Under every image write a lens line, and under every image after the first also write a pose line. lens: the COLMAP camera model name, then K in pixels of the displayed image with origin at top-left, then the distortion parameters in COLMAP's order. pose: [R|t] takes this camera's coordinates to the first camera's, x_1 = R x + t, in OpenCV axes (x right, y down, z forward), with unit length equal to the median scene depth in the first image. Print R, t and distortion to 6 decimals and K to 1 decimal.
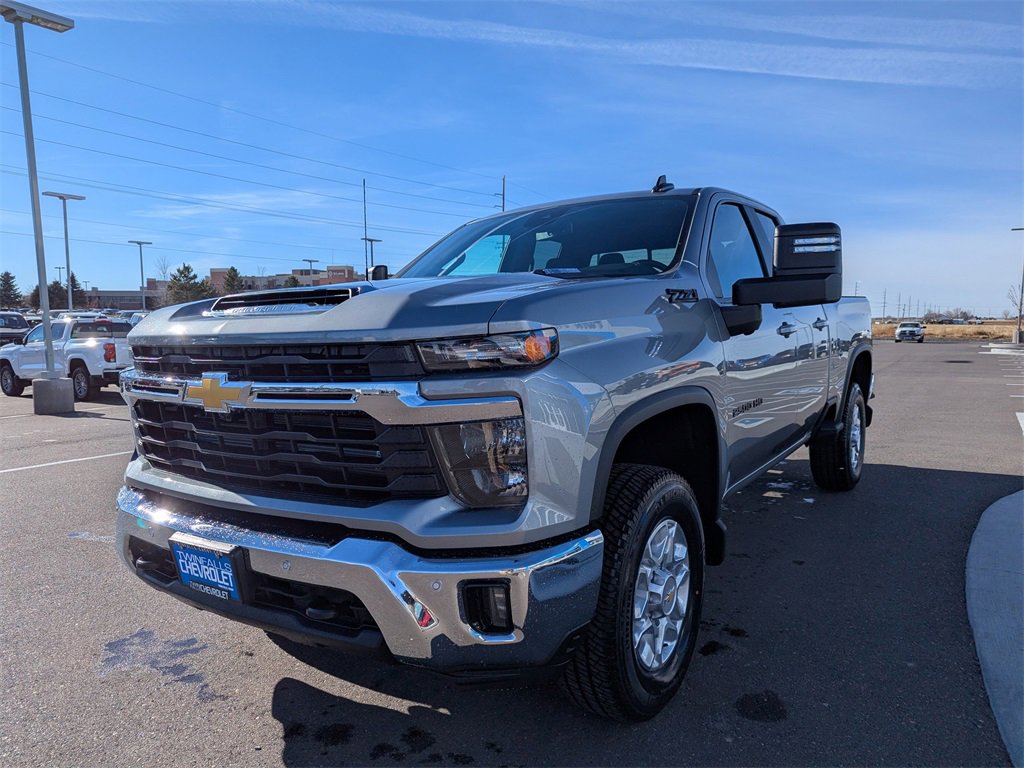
lens RADIAL K [[718.6, 0, 506.2], [0, 718.6, 396.5], [0, 0, 1]] dist [0.058366, -0.044946]
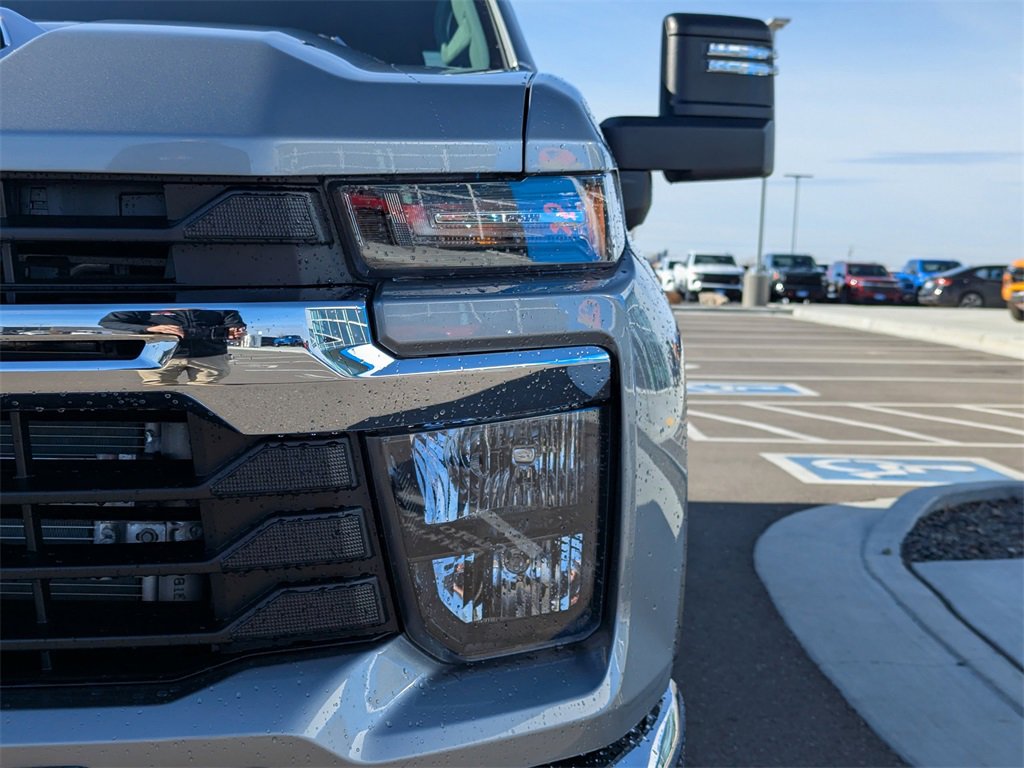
lens RADIAL K [[1437.8, 0, 504.8], [0, 1437.8, 389.0], [0, 0, 1]] dist [0.049028, 0.000000]
pose [[0.826404, -0.019805, 0.562729, -0.321698], [0.018506, 0.999797, 0.008011, 0.011316], [-0.562774, 0.003793, 0.826602, 0.298734]]
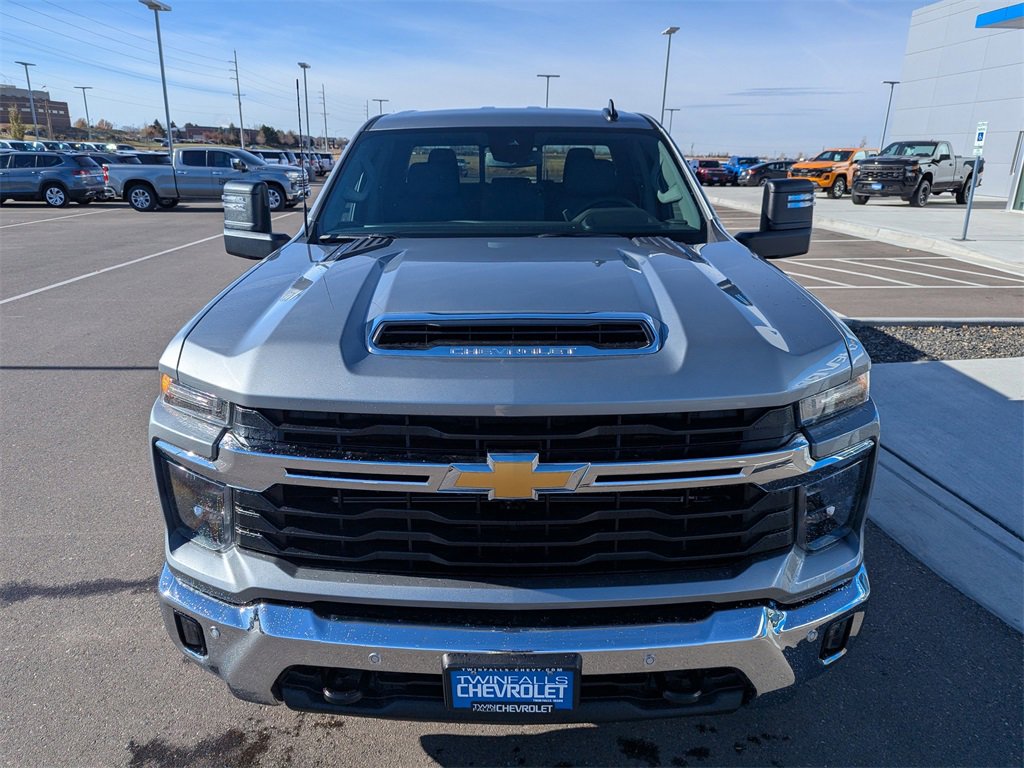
lens RADIAL K [[718.6, 0, 503.5], [0, 718.6, 383.4], [0, 0, 1]] dist [0.058366, -0.044946]
pose [[0.832397, -0.152032, 0.532917, -0.674841], [0.036049, 0.974451, 0.221687, -0.229135], [-0.553006, -0.165320, 0.816611, 0.338716]]
